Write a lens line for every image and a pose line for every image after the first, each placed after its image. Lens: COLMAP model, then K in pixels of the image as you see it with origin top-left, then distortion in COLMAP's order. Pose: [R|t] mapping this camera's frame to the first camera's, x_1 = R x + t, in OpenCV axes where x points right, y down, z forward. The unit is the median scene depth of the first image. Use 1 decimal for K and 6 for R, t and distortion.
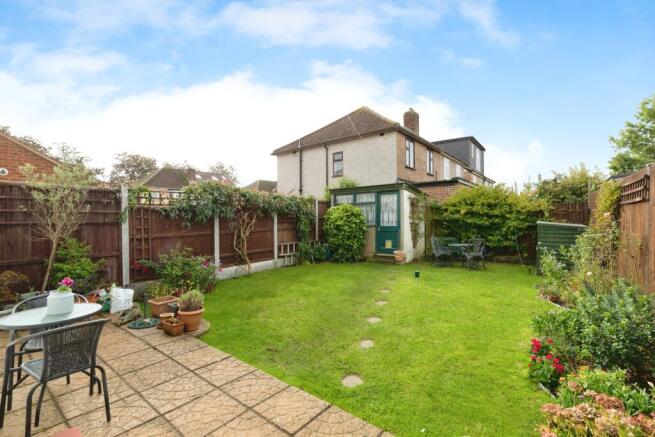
lens RADIAL K [[300.1, 0, 328.0], [0, 300.1, 215.5], [0, 0, 1]] dist [0.000500, 0.000008]
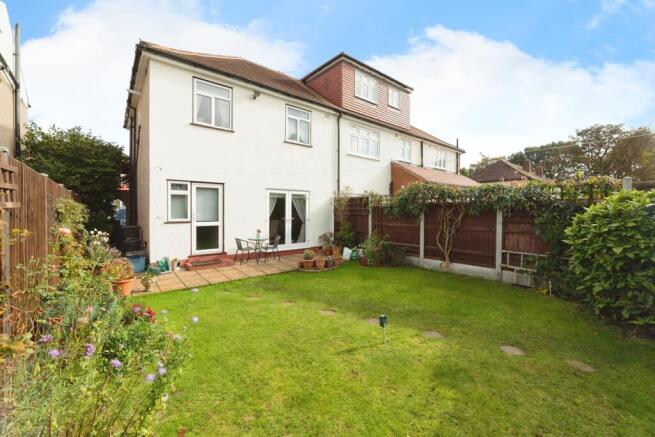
lens RADIAL K [[263.4, 0, 328.3], [0, 263.4, 214.2], [0, 0, 1]] dist [0.000368, 0.000009]
pose [[-0.214677, 0.015927, -0.976555, 0.602466], [-0.004392, 0.999841, 0.017273, -0.005984], [0.976675, 0.007997, -0.214573, 0.753328]]
